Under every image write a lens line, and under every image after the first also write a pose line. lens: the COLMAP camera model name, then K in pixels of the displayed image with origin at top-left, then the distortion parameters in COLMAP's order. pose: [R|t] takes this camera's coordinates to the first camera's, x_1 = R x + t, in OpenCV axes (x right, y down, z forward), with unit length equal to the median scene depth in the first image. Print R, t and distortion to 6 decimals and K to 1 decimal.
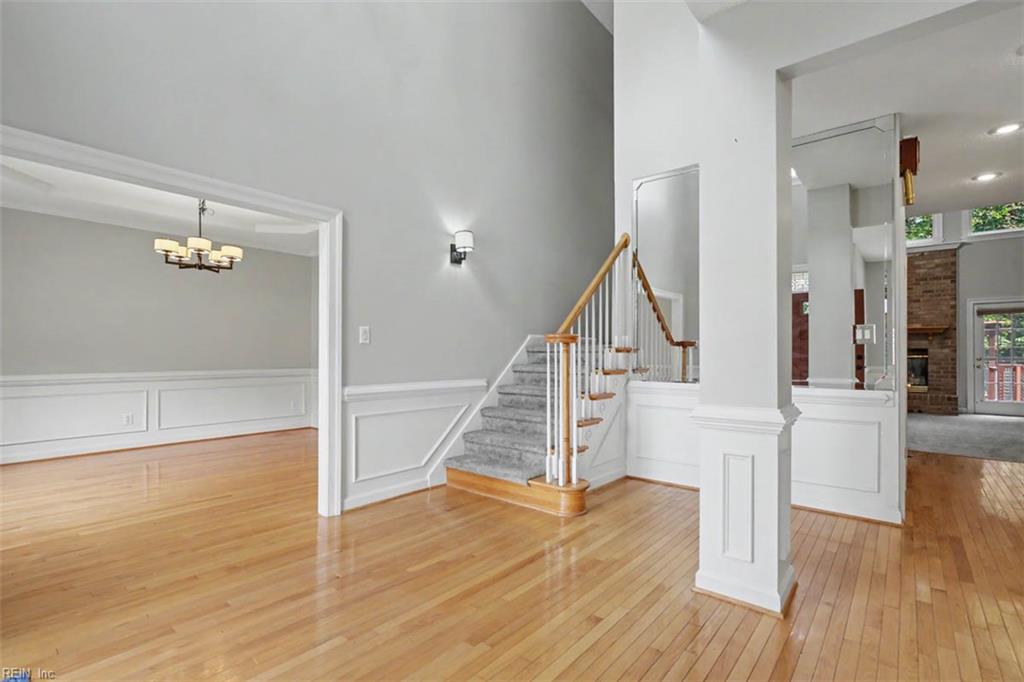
lens RADIAL K [[489.0, 0, 481.2], [0, 489.0, 353.5], [0, 0, 1]] dist [-0.001060, 0.000143]
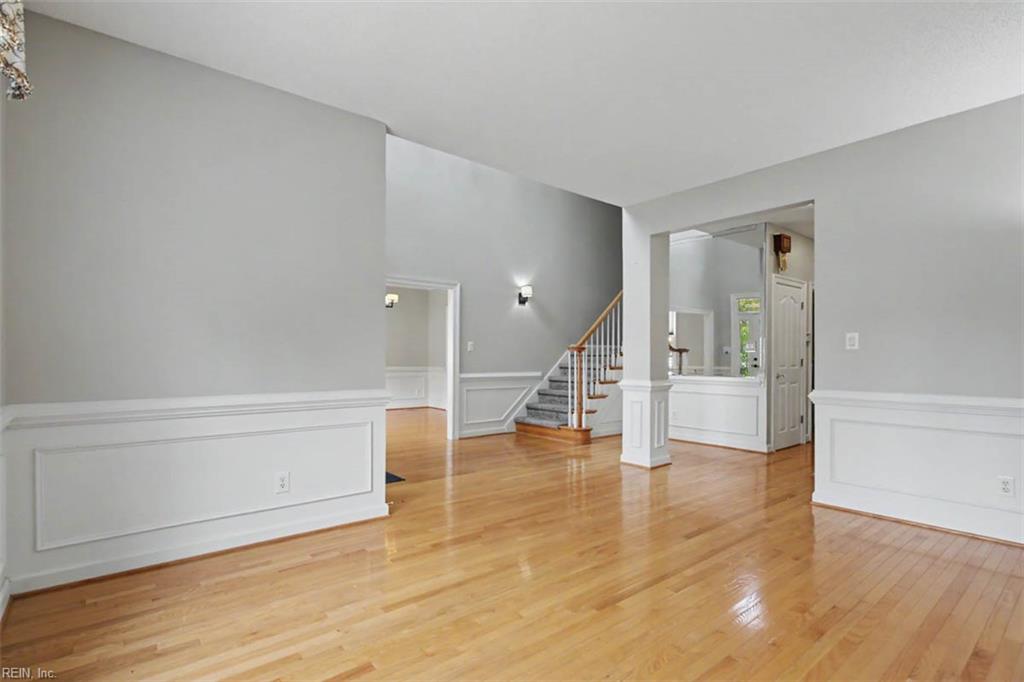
lens RADIAL K [[474.8, 0, 507.2], [0, 474.8, 350.9], [0, 0, 1]] dist [-0.000276, -0.000026]
pose [[0.992131, 0.002334, -0.125179, 0.108871], [-0.003905, 0.999917, -0.012299, 0.001289], [0.125140, 0.012691, 0.992058, -0.672410]]
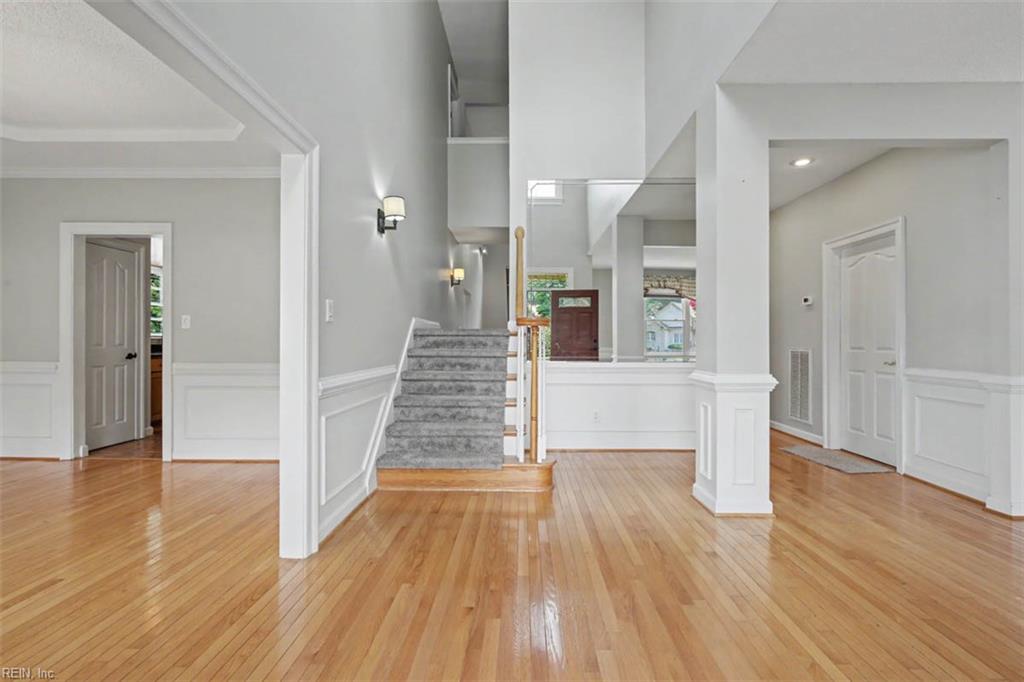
lens RADIAL K [[490.3, 0, 512.0], [0, 490.3, 341.0], [0, 0, 1]] dist [-0.001030, -0.000431]
pose [[0.752438, -0.000060, 0.658663, -0.466379], [-0.001199, 0.999998, 0.001461, 0.007065], [-0.658662, -0.001889, 0.752437, 0.204392]]
